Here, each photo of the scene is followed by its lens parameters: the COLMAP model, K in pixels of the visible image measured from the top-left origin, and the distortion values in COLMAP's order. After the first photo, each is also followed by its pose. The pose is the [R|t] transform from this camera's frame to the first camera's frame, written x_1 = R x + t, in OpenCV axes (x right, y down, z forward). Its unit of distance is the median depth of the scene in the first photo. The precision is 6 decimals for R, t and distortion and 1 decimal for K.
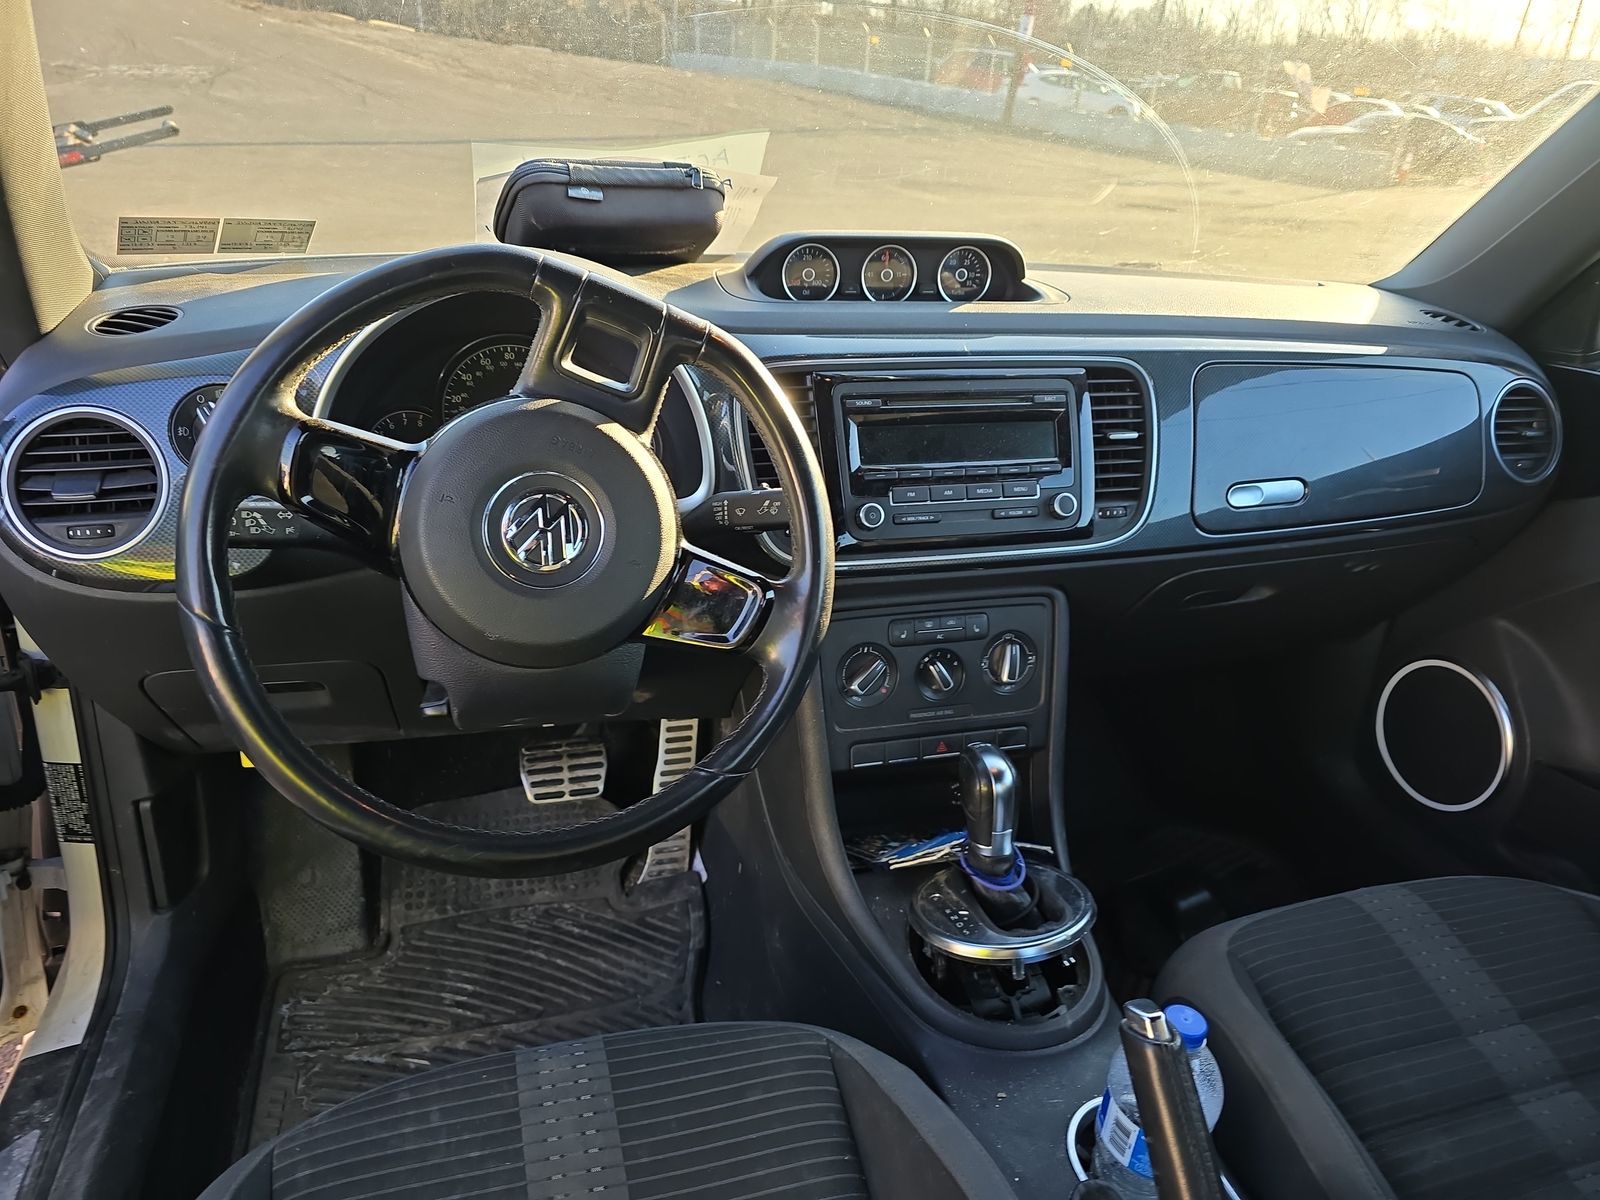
lens RADIAL K [[1083.6, 0, 793.0], [0, 1083.6, 599.2], [0, 0, 1]] dist [0.040877, -0.039364]
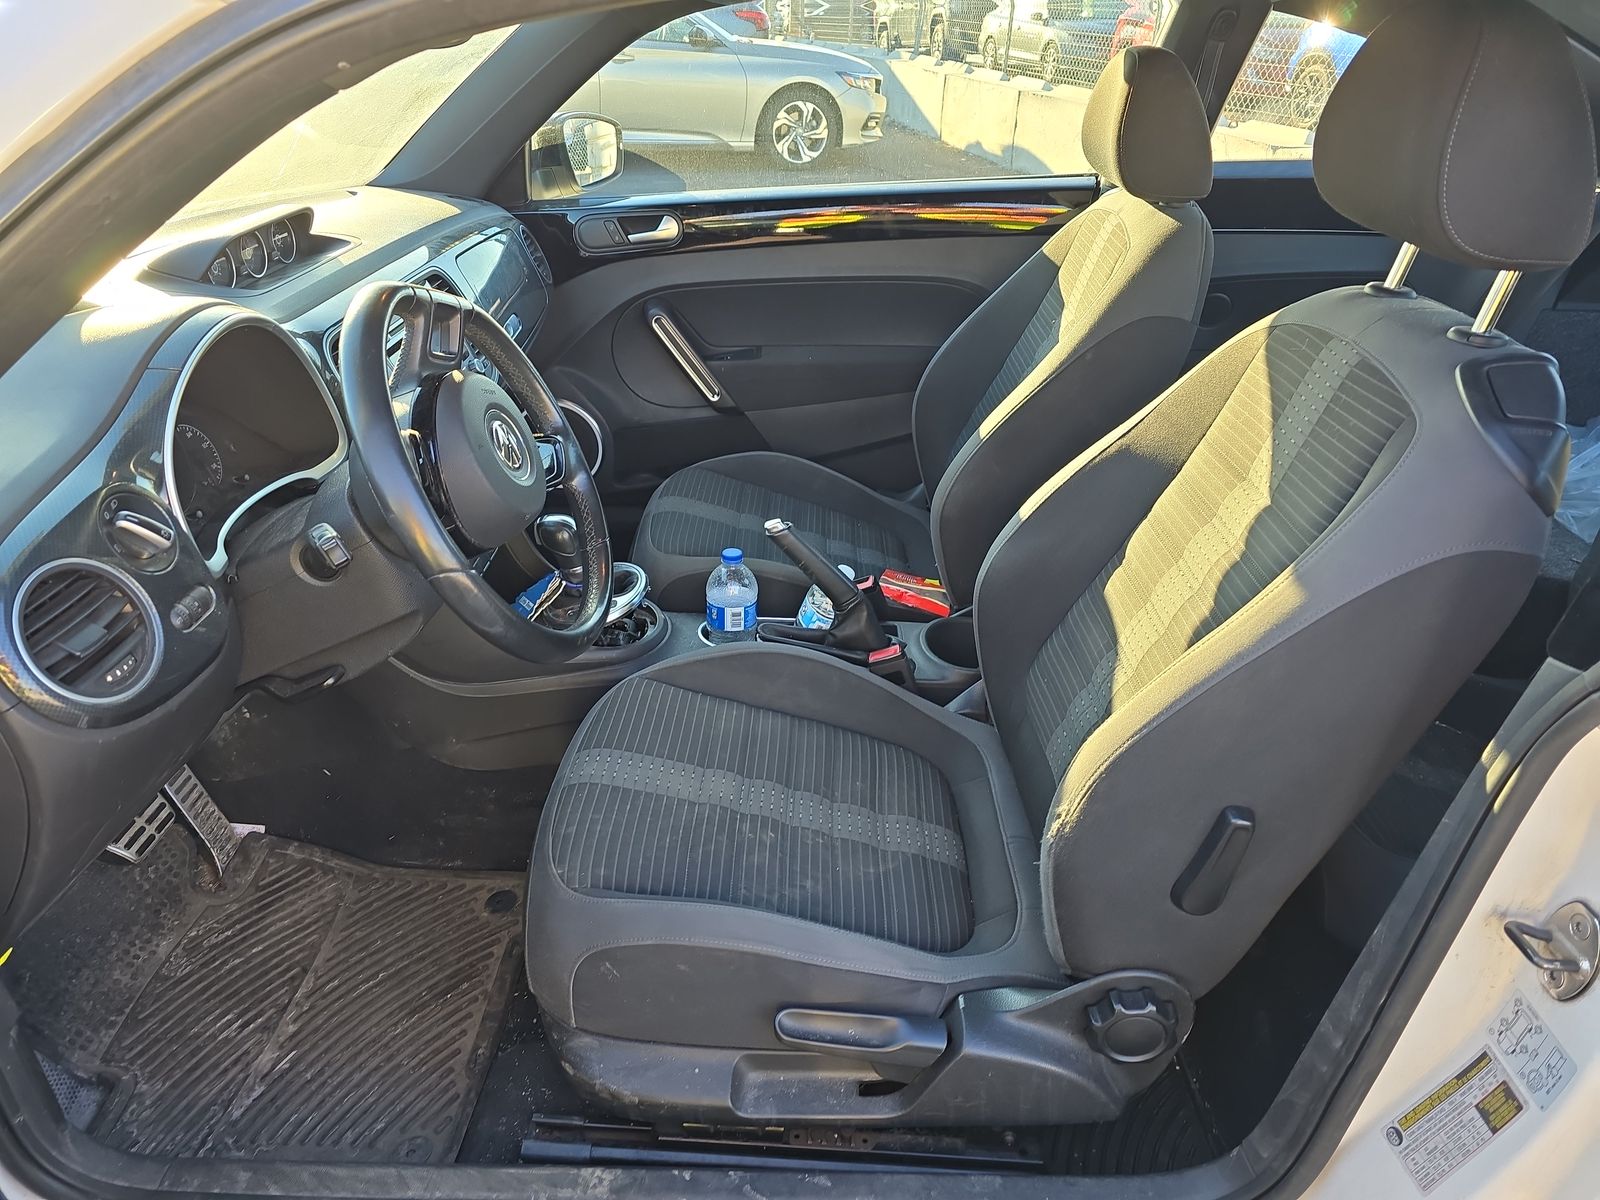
lens RADIAL K [[1083.6, 0, 795.1], [0, 1083.6, 599.1], [0, 0, 1]] dist [0.040877, -0.039364]
pose [[0.302671, -0.496311, 0.813674, -0.992670], [0.391762, 0.843048, 0.368500, -0.195535], [-0.868857, 0.207232, 0.449602, -0.029703]]
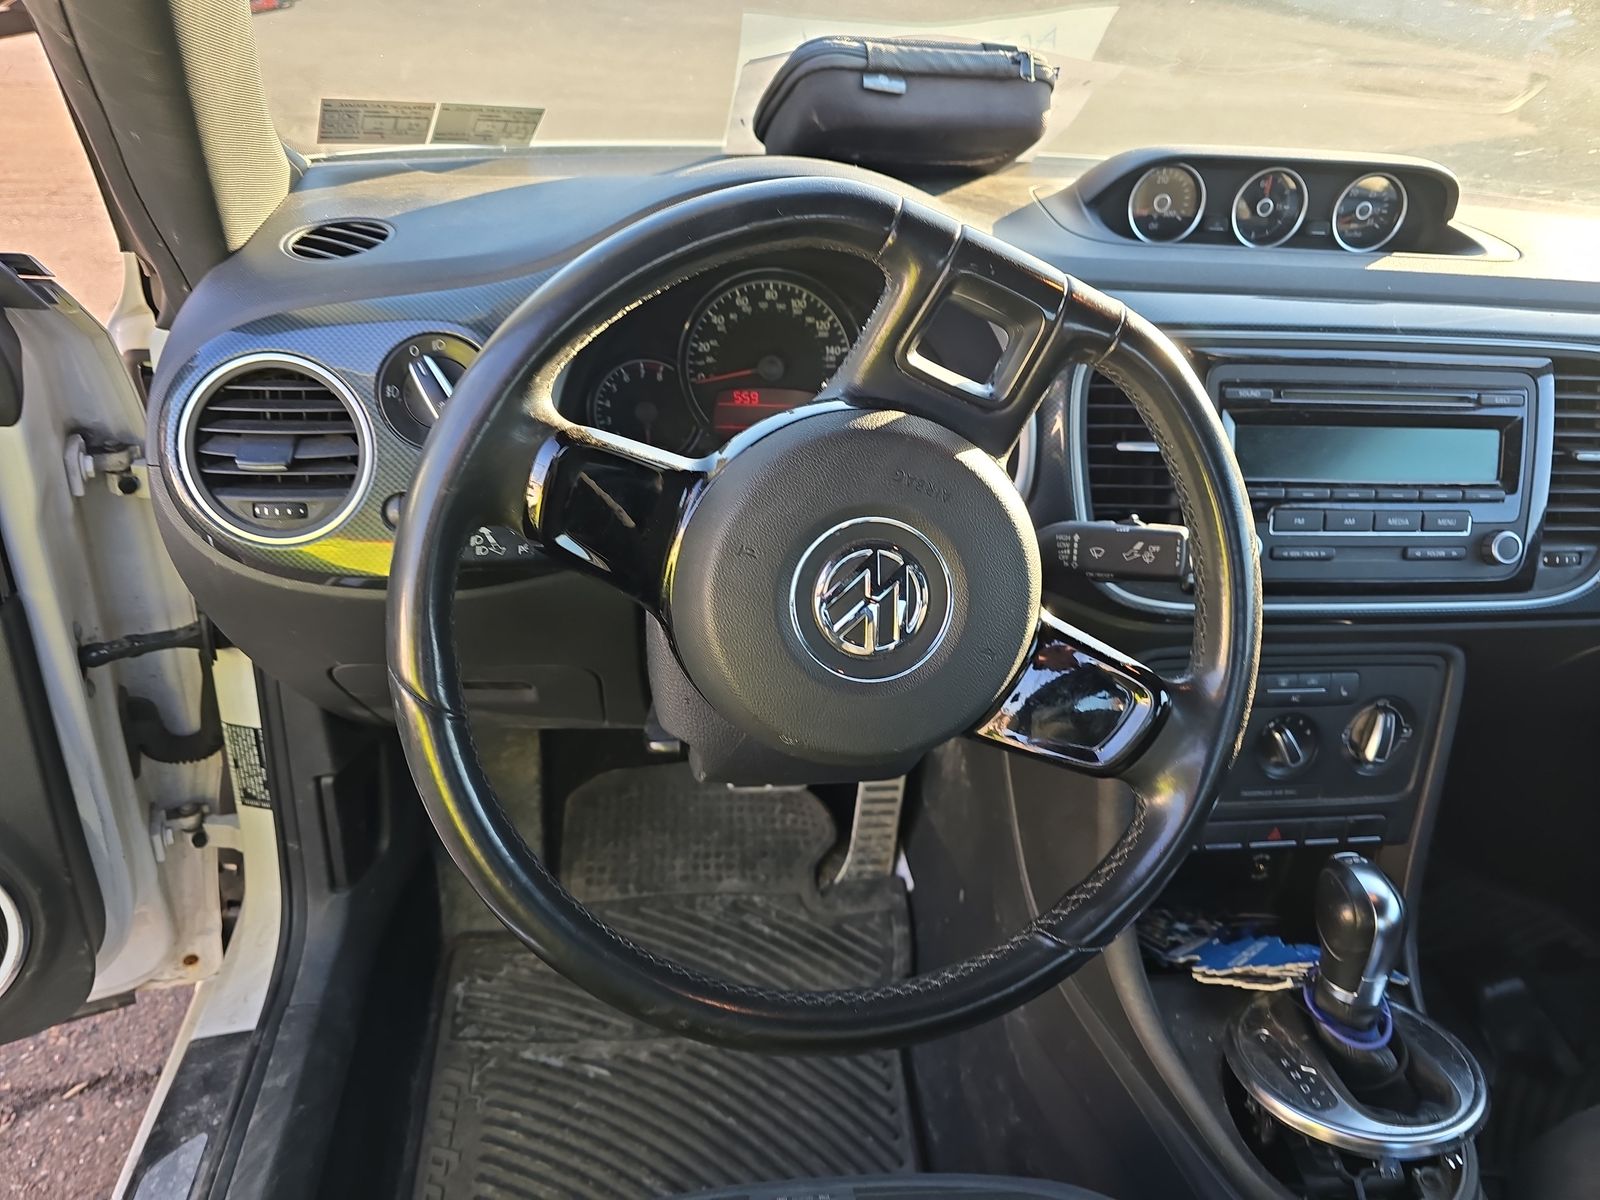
lens RADIAL K [[1083.6, 0, 792.6], [0, 1083.6, 599.5], [0, 0, 1]] dist [0.040877, -0.039364]
pose [[0.988502, 0.091872, -0.120094, -0.128337], [-0.078800, 0.990869, 0.109407, -0.090154], [0.129049, -0.098686, 0.986716, 0.192420]]
